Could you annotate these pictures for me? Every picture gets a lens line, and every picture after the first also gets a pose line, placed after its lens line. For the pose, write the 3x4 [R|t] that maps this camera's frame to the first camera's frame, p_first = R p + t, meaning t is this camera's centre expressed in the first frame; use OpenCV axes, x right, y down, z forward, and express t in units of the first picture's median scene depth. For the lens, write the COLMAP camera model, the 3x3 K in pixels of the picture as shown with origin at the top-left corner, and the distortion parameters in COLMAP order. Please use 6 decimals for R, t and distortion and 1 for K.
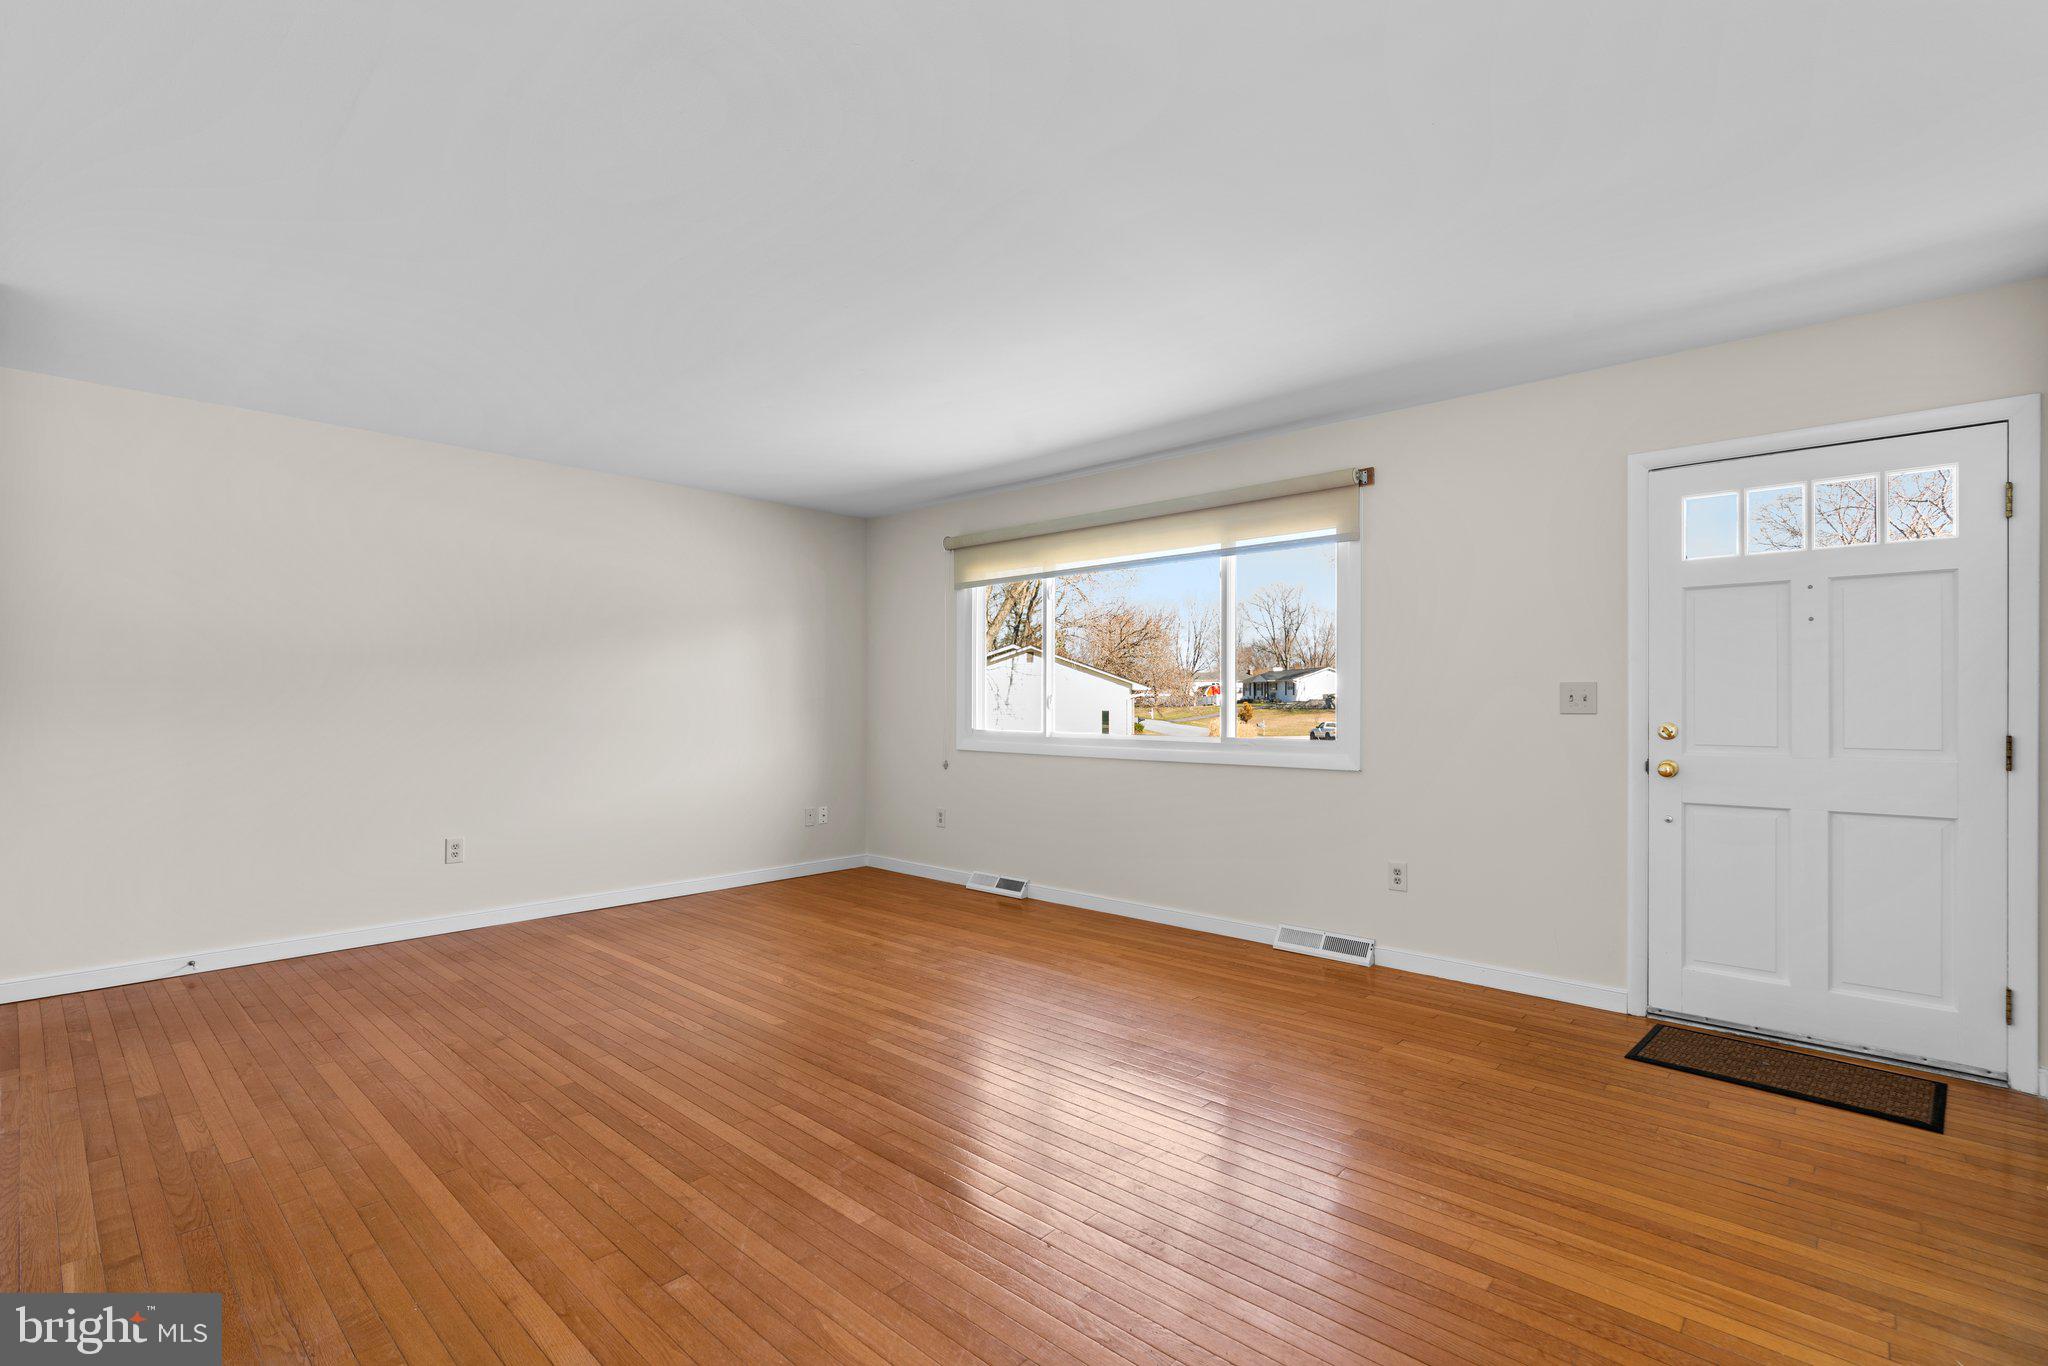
lens RADIAL K [[934.3, 0, 1032.9], [0, 934.3, 687.6], [0, 0, 1]] dist [-0.012412, 0.000328]
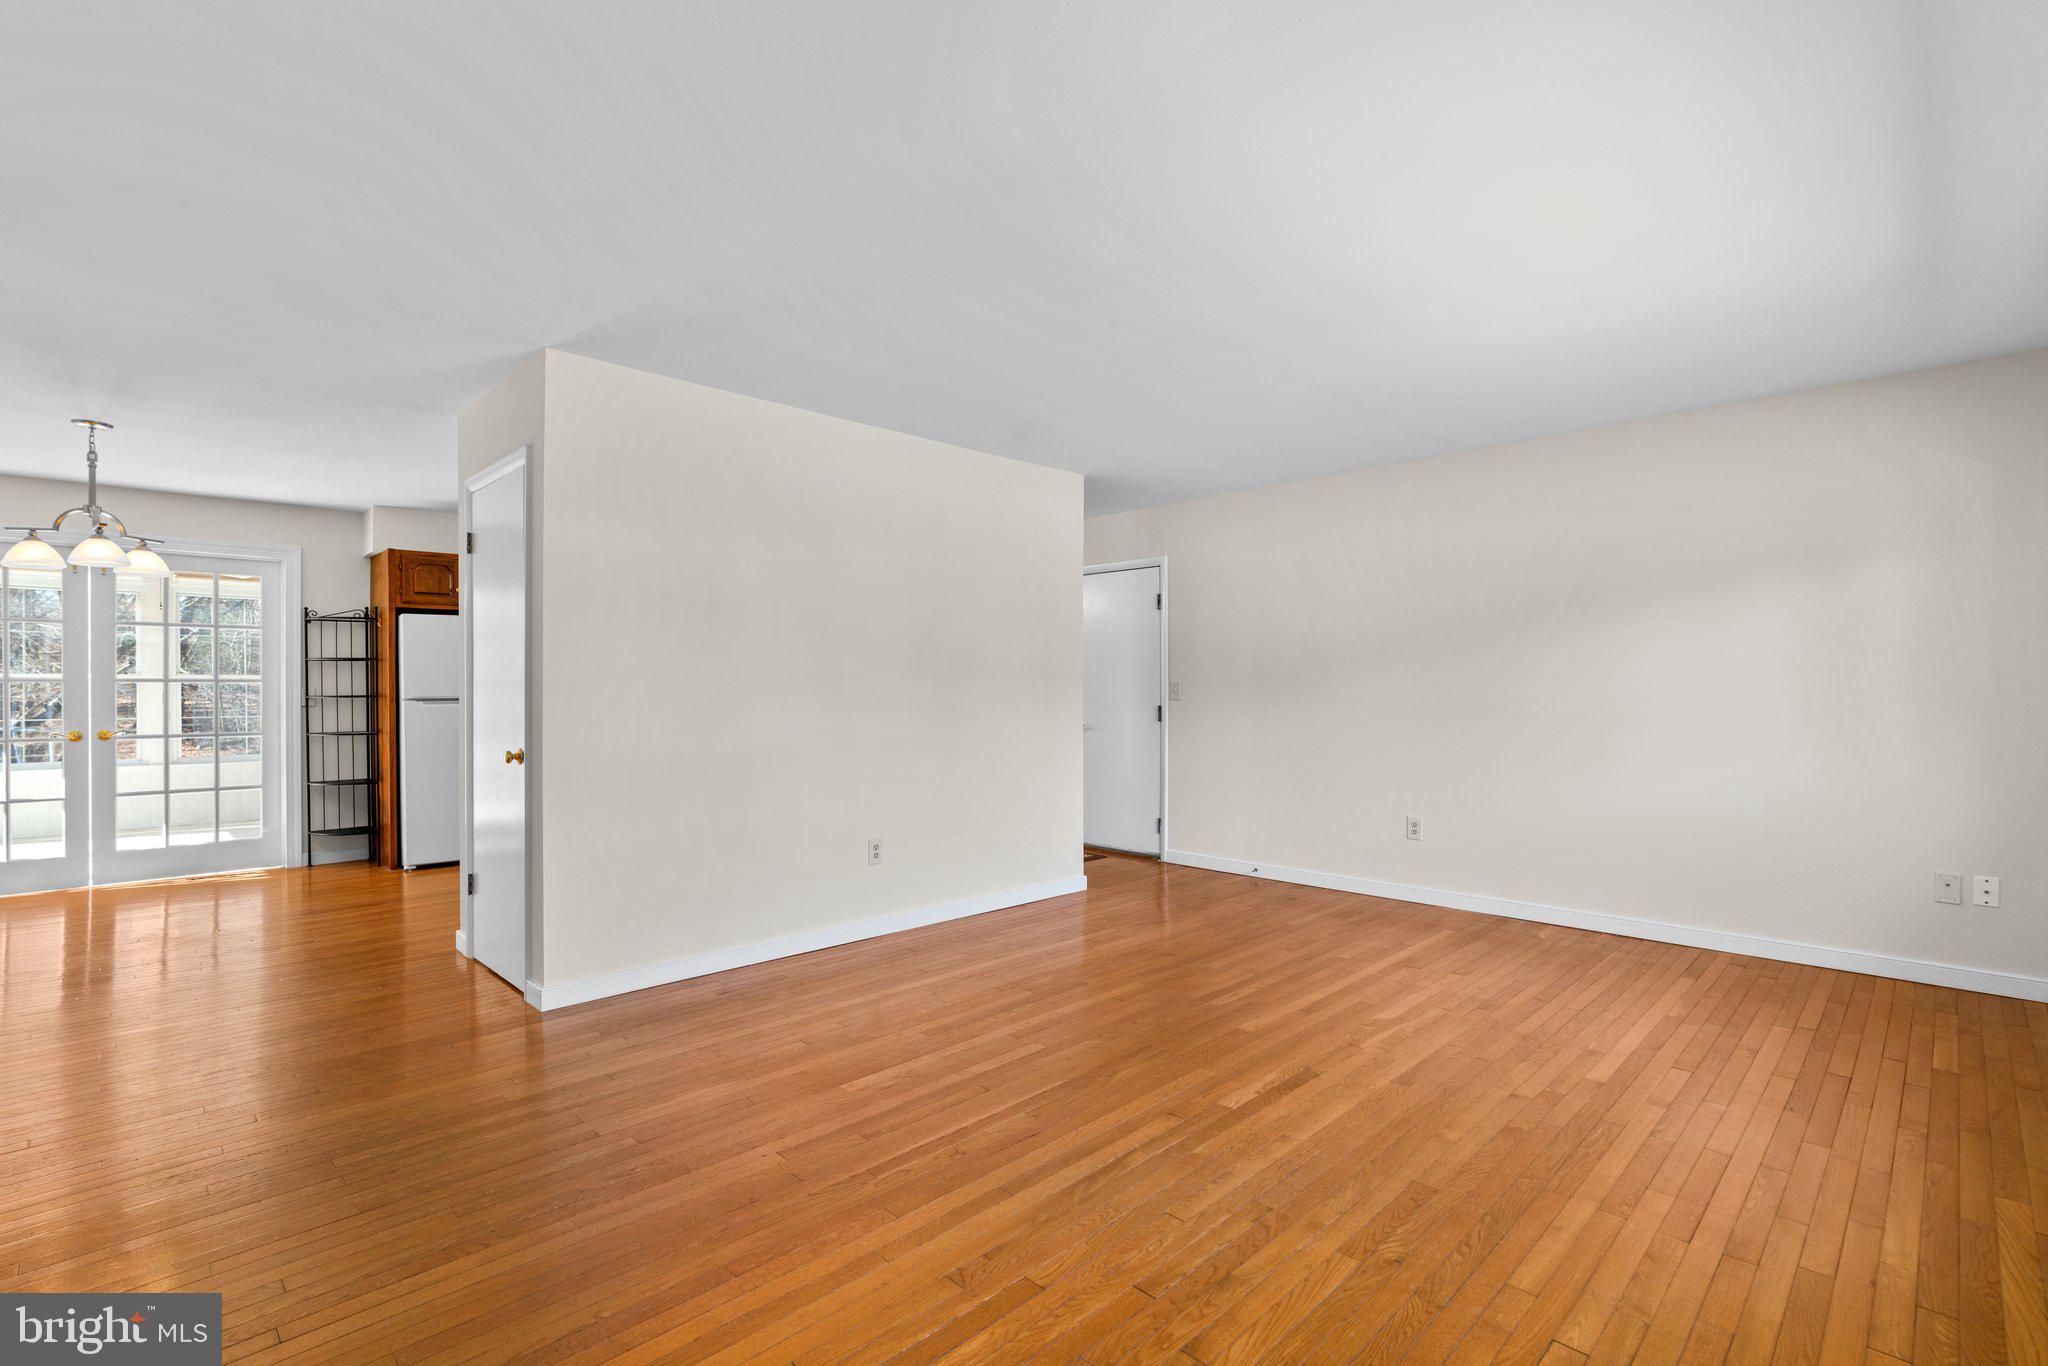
lens RADIAL K [[934.3, 0, 1032.9], [0, 934.3, 687.6], [0, 0, 1]] dist [-0.012412, 0.000328]
pose [[-0.054196, -0.006533, -0.998509, 0.556671], [0.015893, 0.999846, -0.007405, 0.010297], [0.998404, -0.016271, -0.054084, 0.671042]]
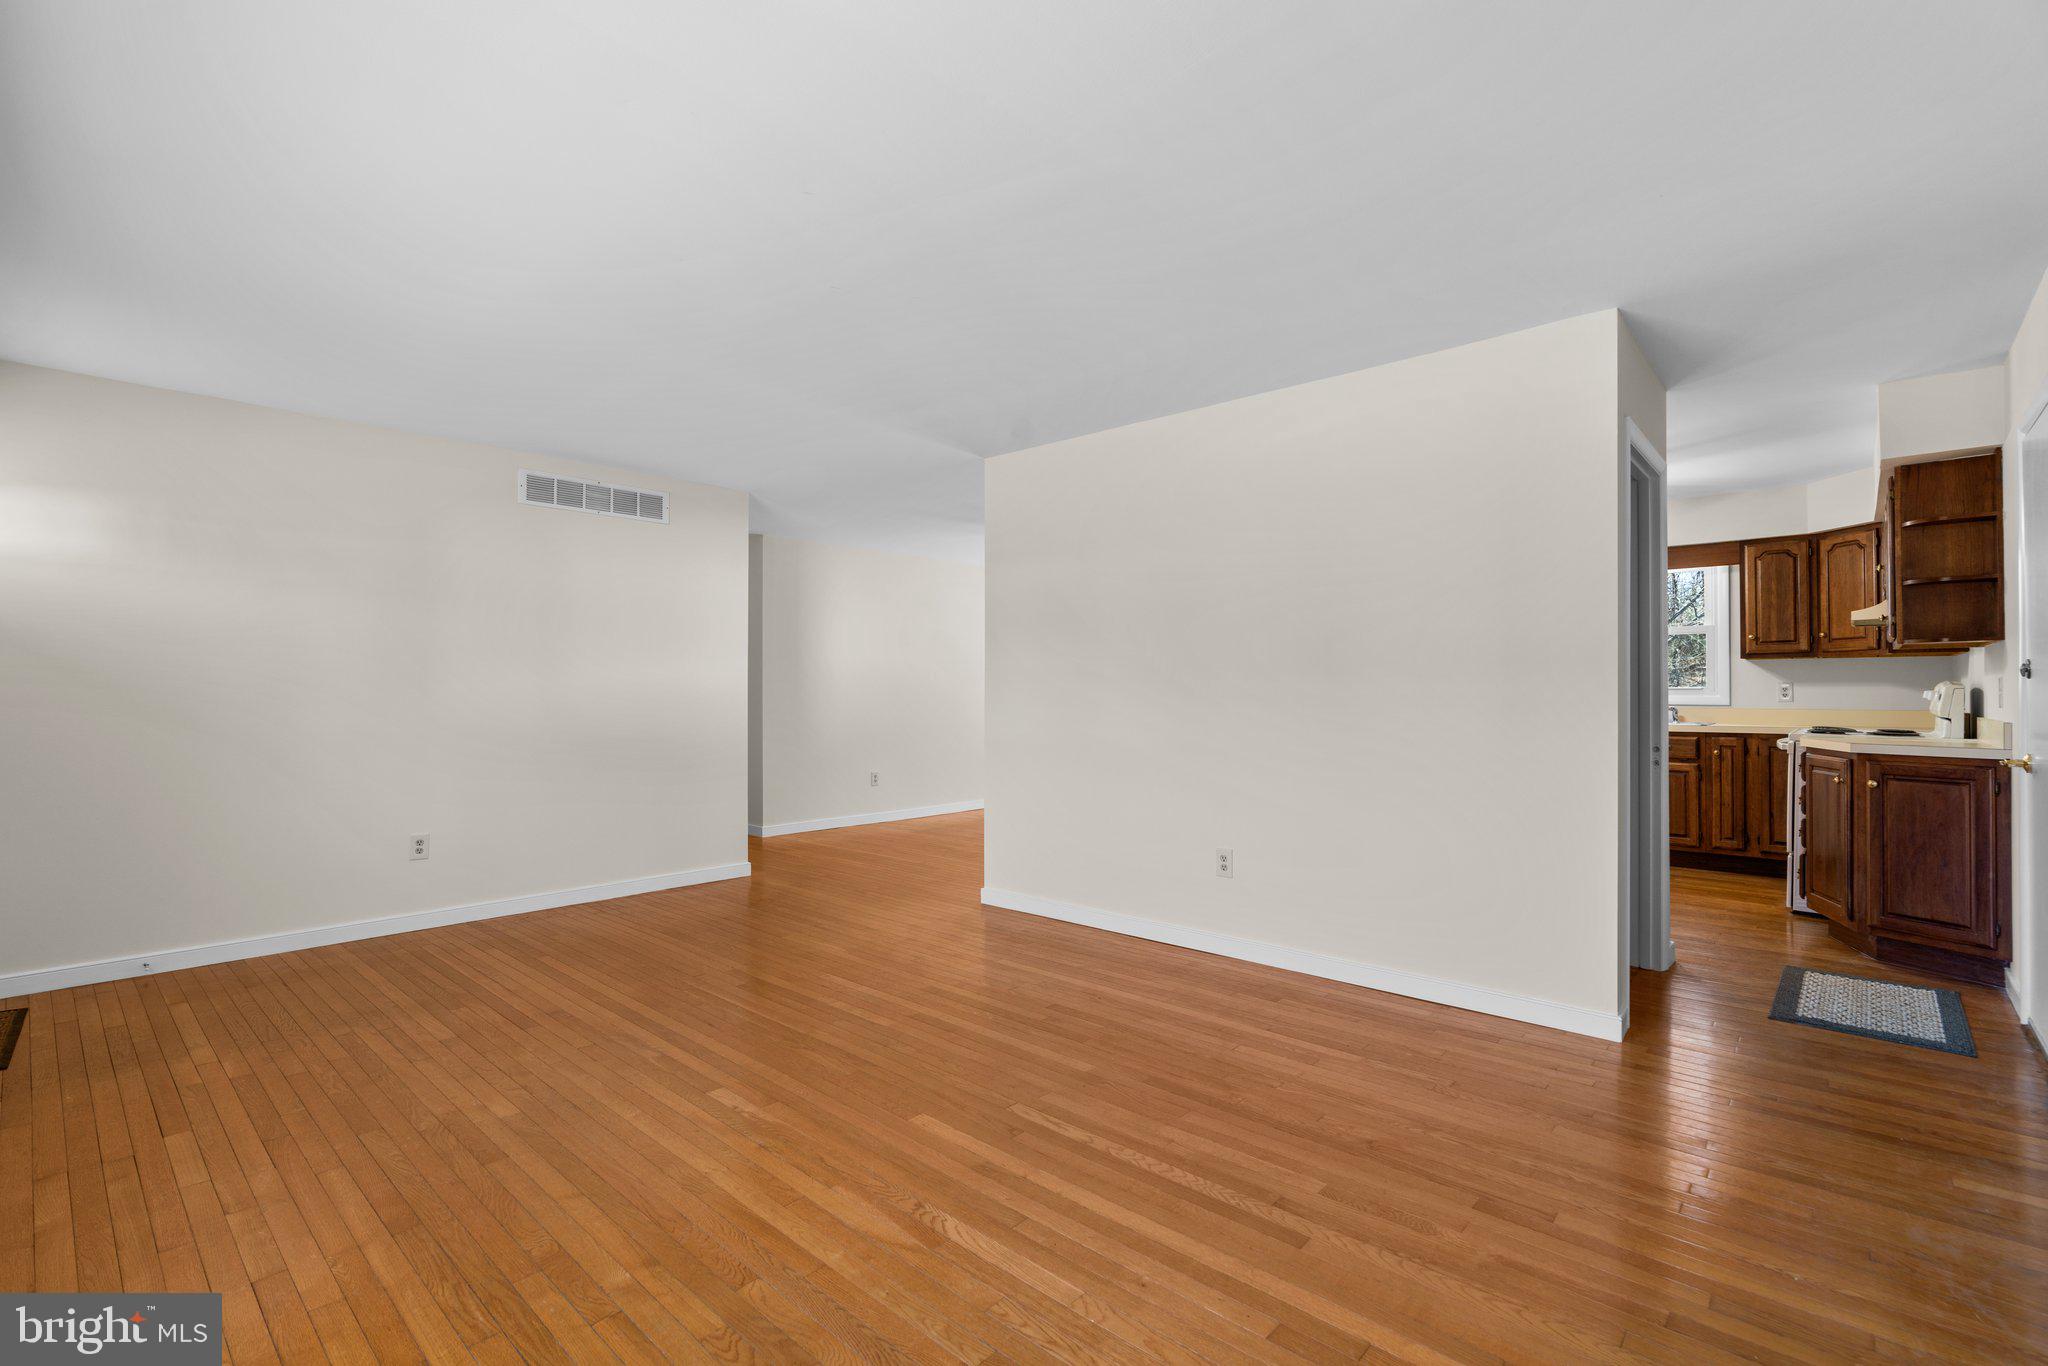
lens RADIAL K [[919.6, 0, 1017.0], [0, 919.6, 685.8], [0, 0, 1]] dist [-0.014895, 0.007048]
pose [[-0.999892, -0.000791, 0.014653, -0.291393], [-0.001045, 0.999849, -0.017346, 0.017810], [-0.014637, -0.017360, -0.999742, 1.396172]]
